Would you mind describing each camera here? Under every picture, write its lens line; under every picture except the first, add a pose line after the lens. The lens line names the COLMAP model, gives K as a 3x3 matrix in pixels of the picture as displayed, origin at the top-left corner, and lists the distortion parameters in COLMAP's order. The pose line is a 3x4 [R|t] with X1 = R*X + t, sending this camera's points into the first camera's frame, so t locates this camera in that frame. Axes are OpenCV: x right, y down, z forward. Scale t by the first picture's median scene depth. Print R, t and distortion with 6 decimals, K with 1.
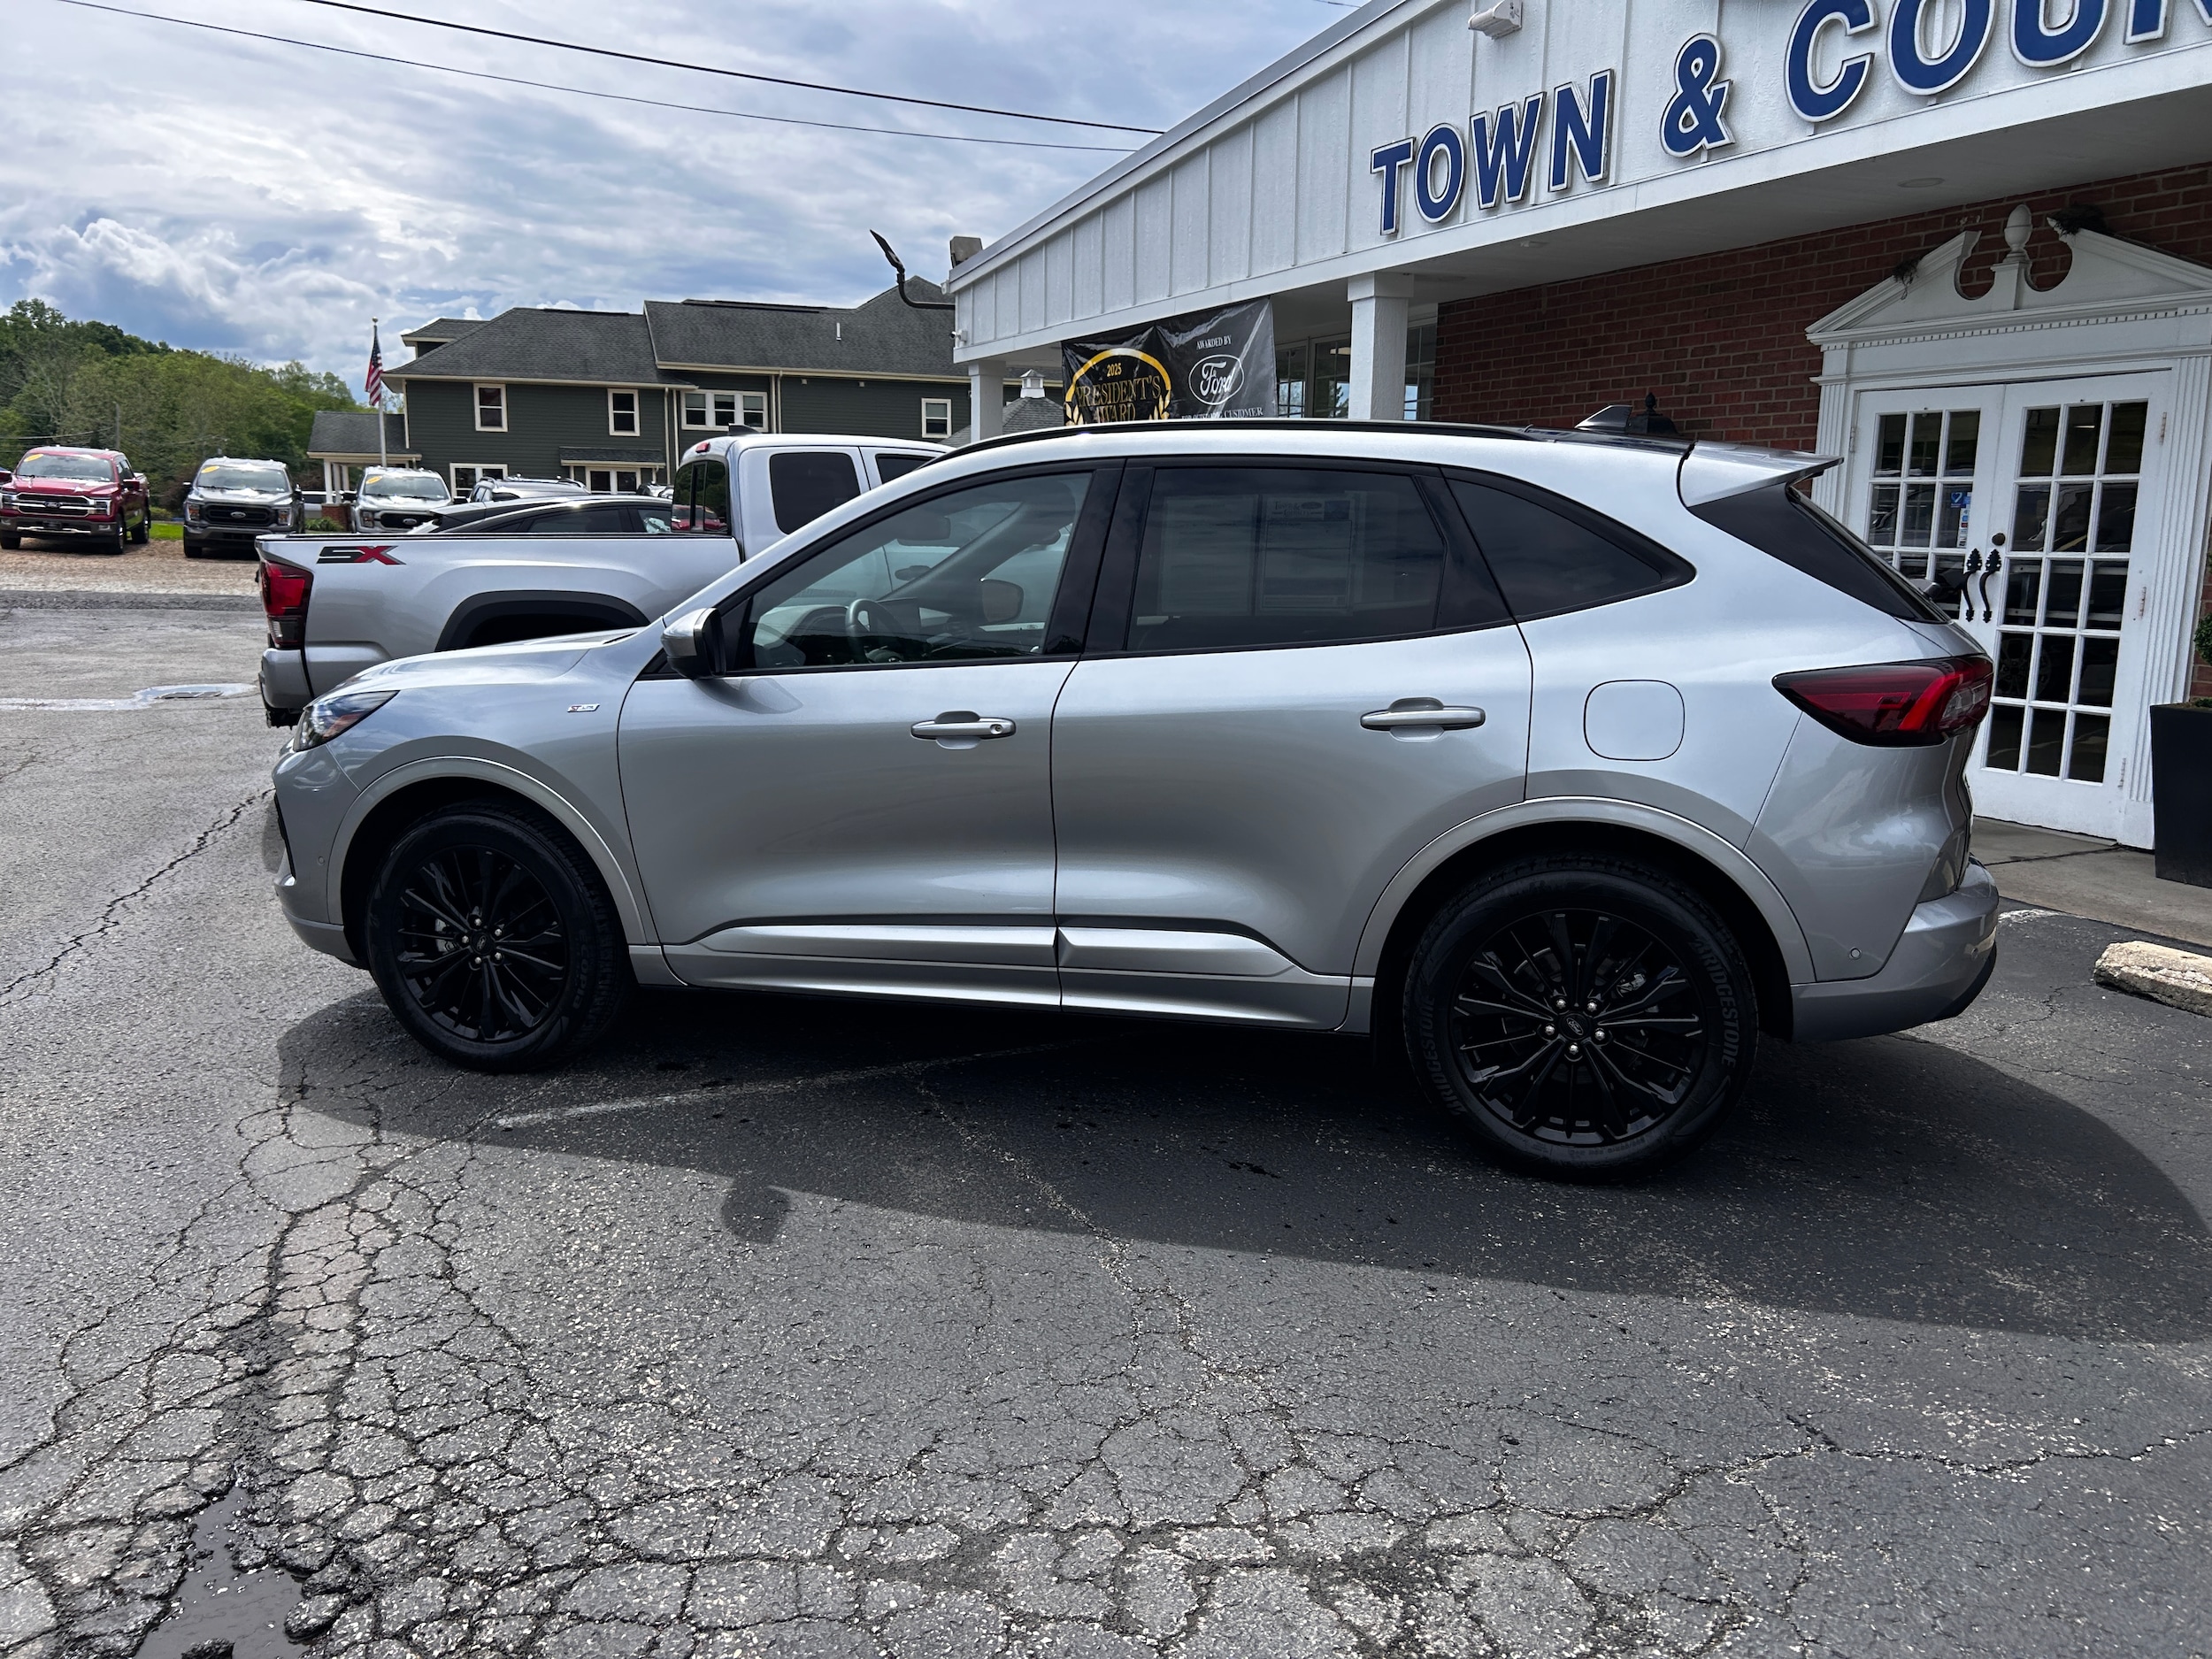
lens RADIAL K [[1670.5, 0, 1090.9], [0, 1670.5, 811.9], [0, 0, 1]] dist [0.049004, -0.053318]
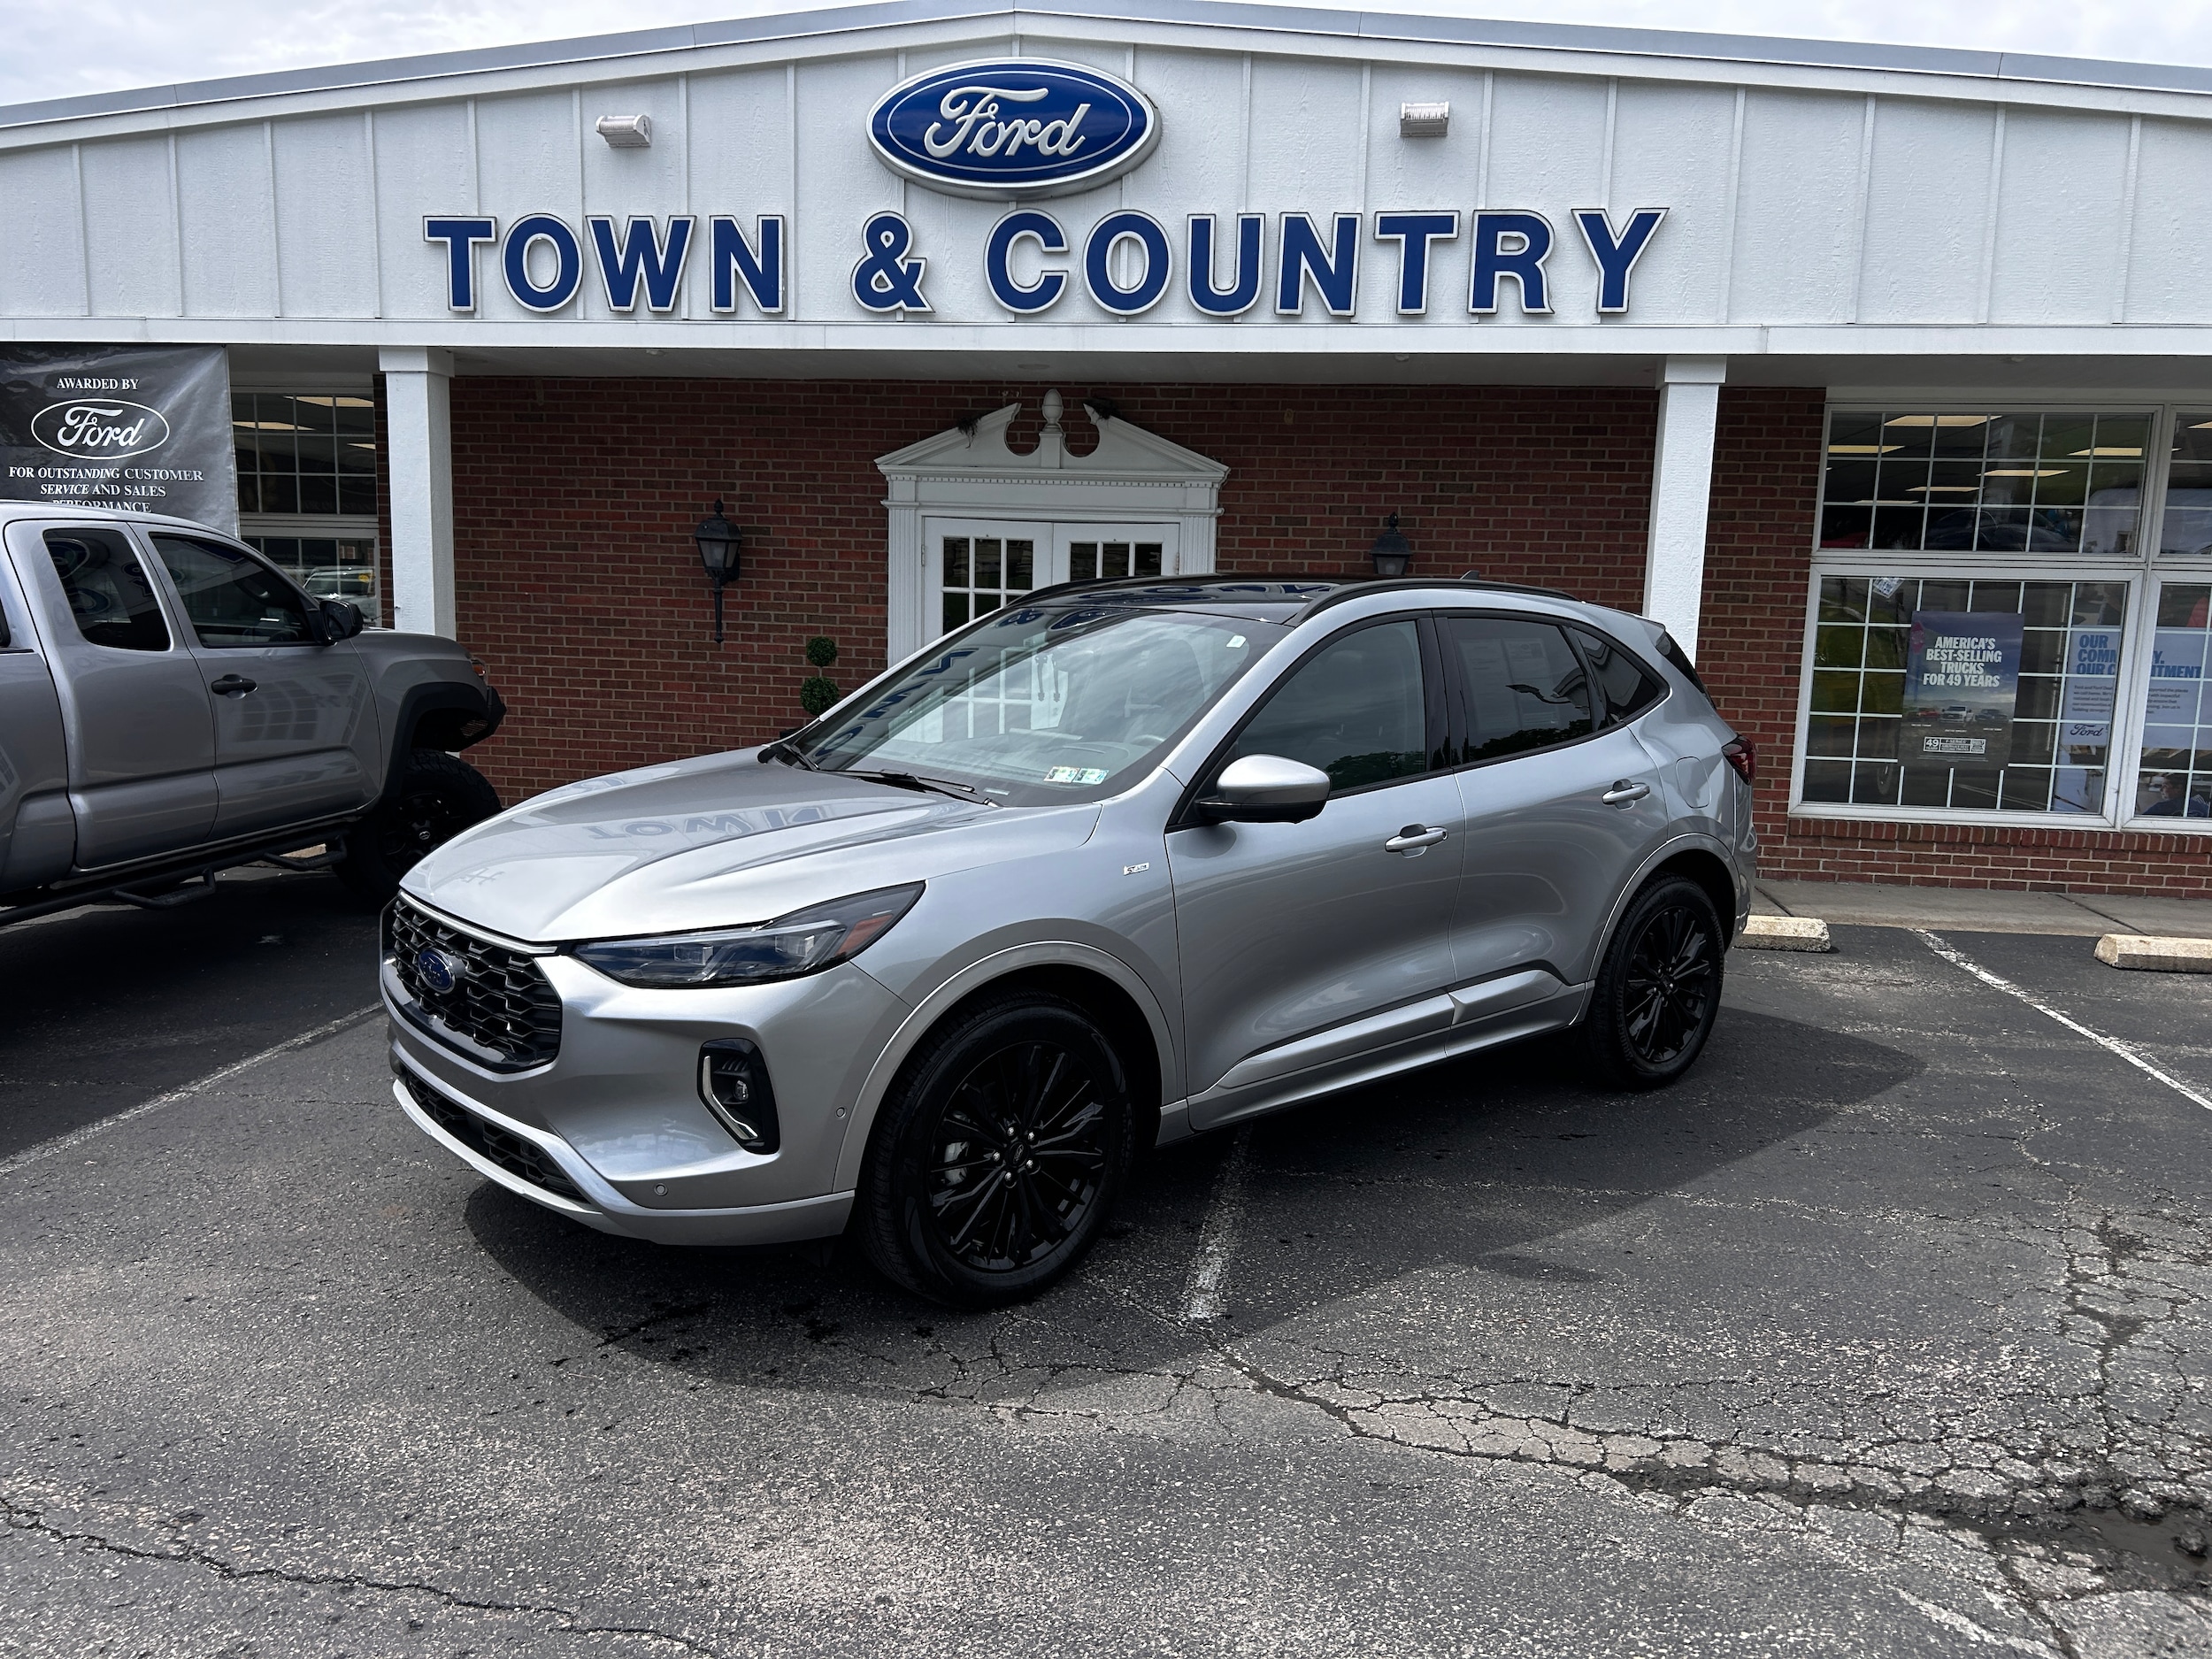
lens RADIAL K [[1667.5, 0, 1101.2], [0, 1667.5, 846.9], [0, 0, 1]] dist [0.050204, -0.054916]
pose [[0.539602, -0.115802, 0.833918, -0.588127], [0.126873, 0.990369, 0.055432, -0.068935], [-0.832306, 0.075891, 0.549097, 0.269828]]
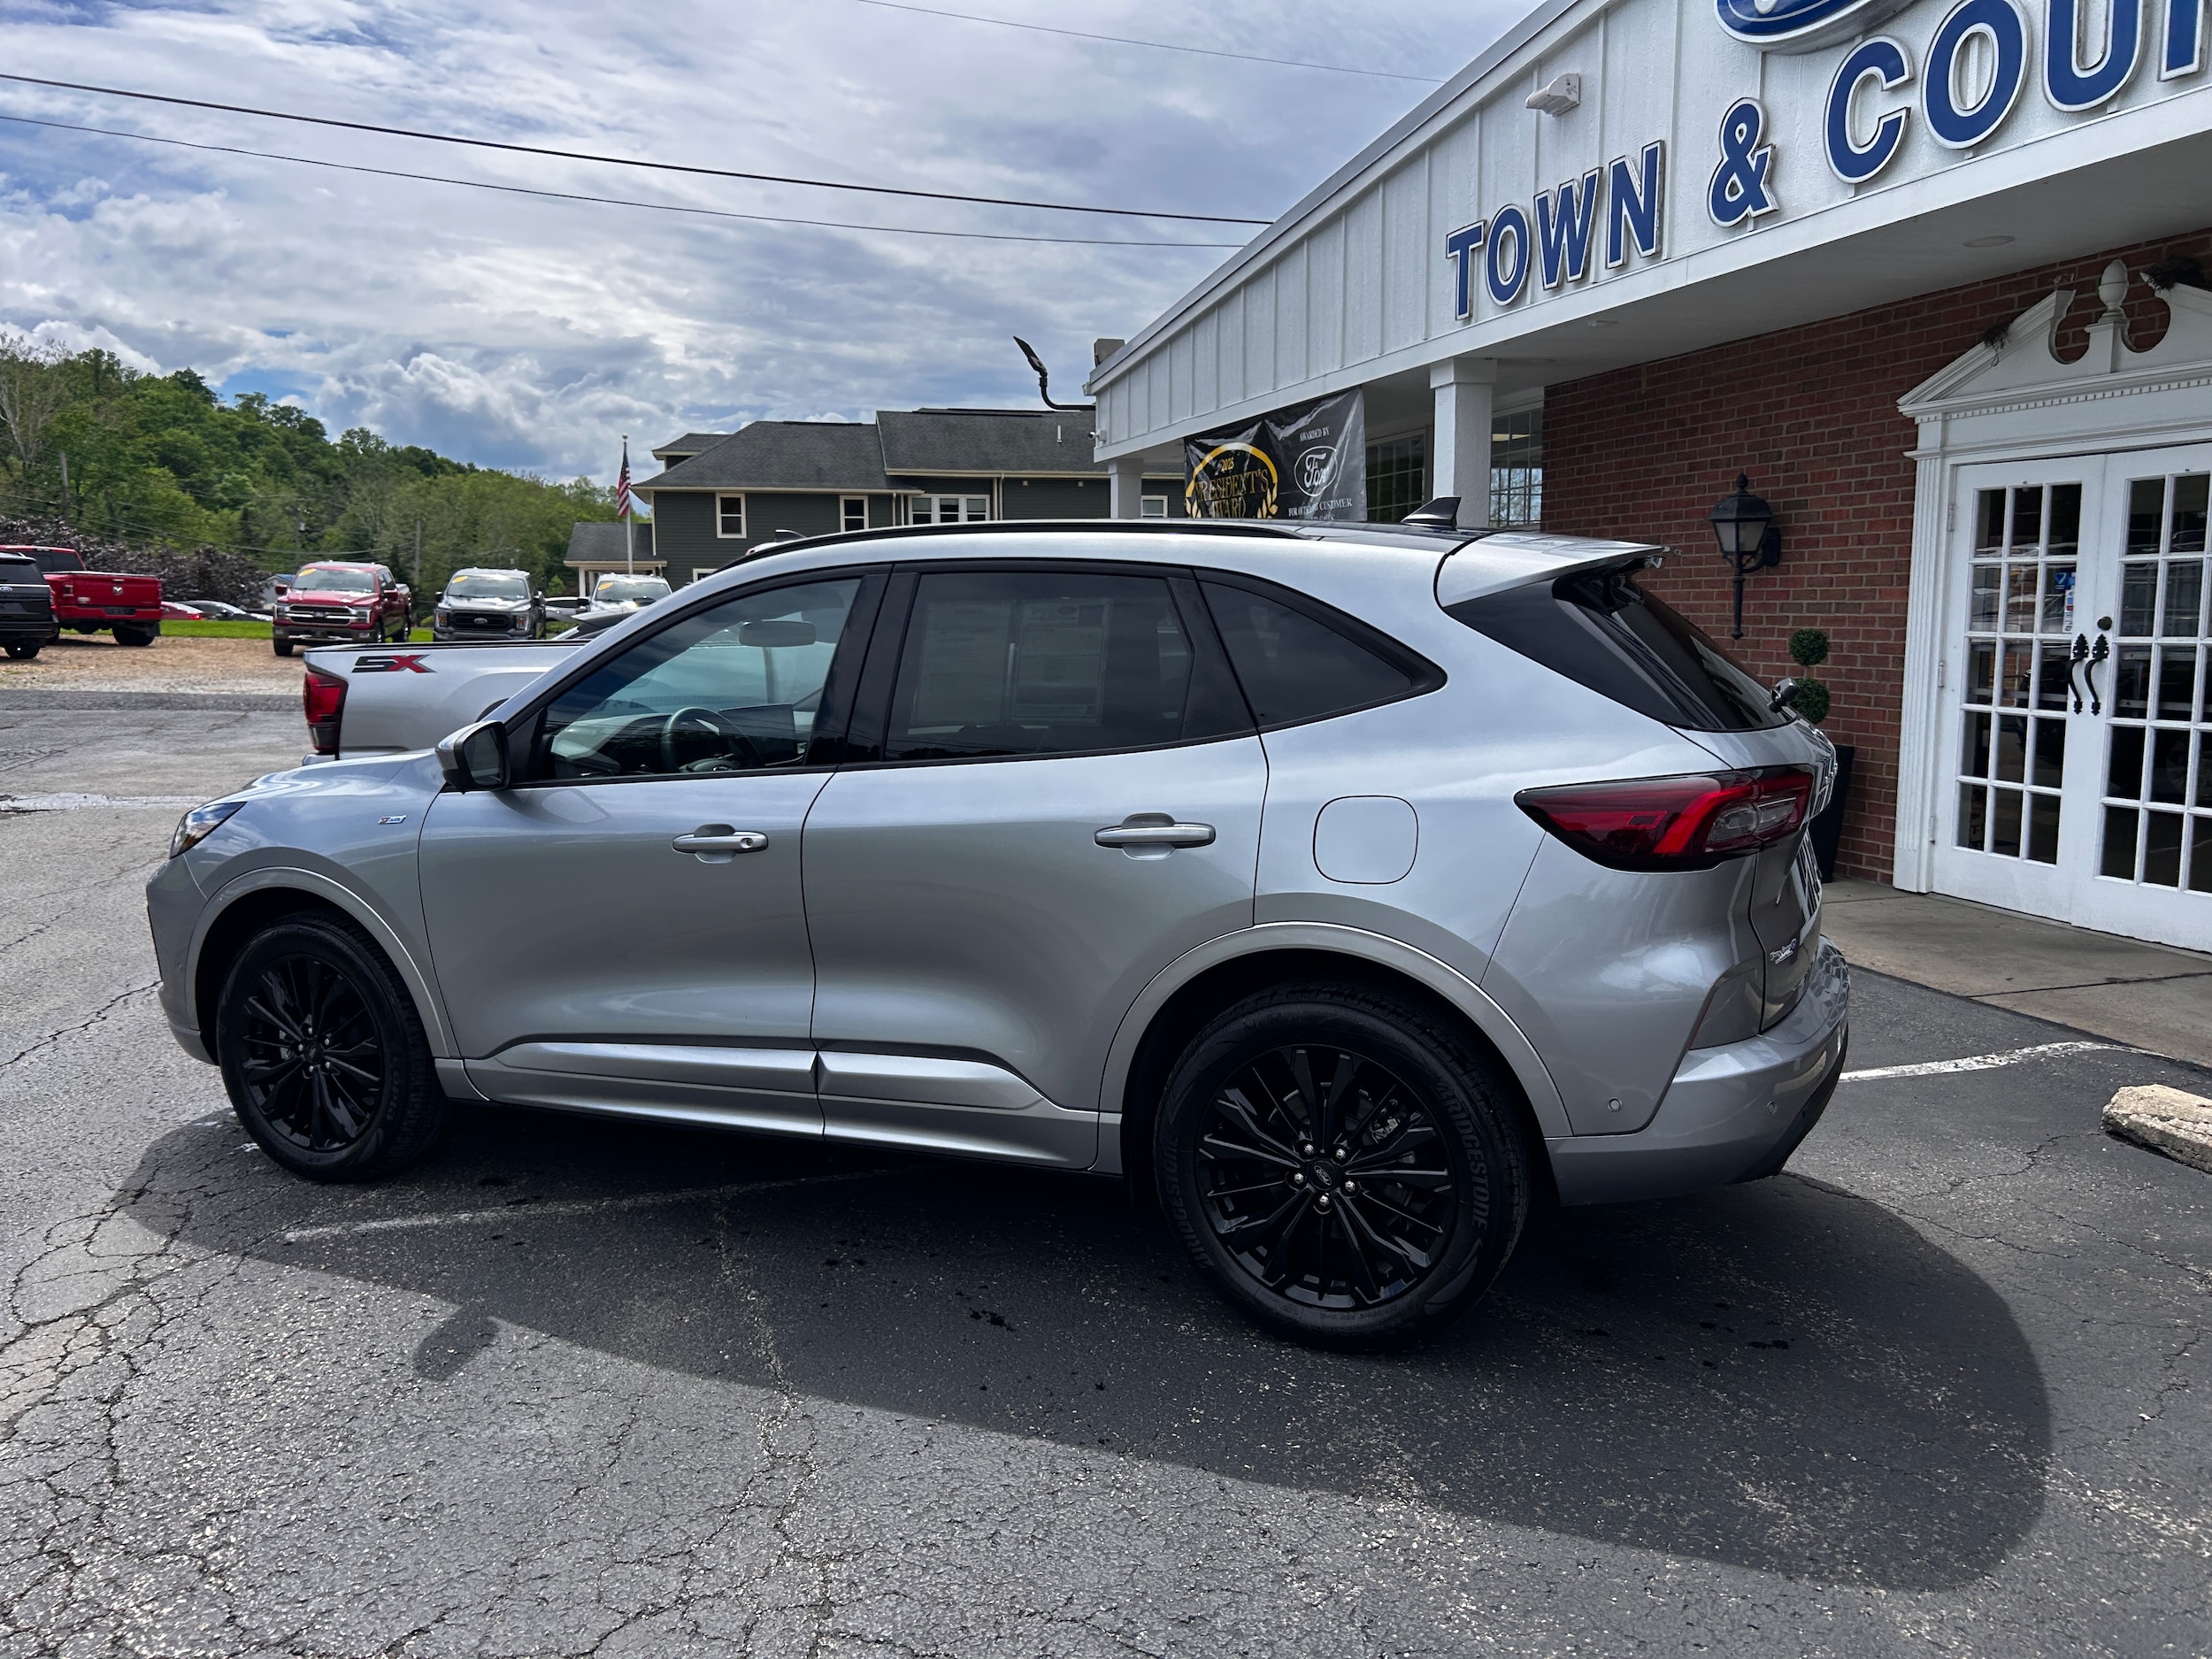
lens RADIAL K [[1670.5, 0, 1091.3], [0, 1670.5, 812.3], [0, 0, 1]] dist [0.049004, -0.053318]
pose [[0.989411, 0.000673, -0.145137, 0.138383], [-0.008407, 0.998576, -0.052685, -0.009090], [0.144895, 0.053347, 0.988008, 0.035950]]
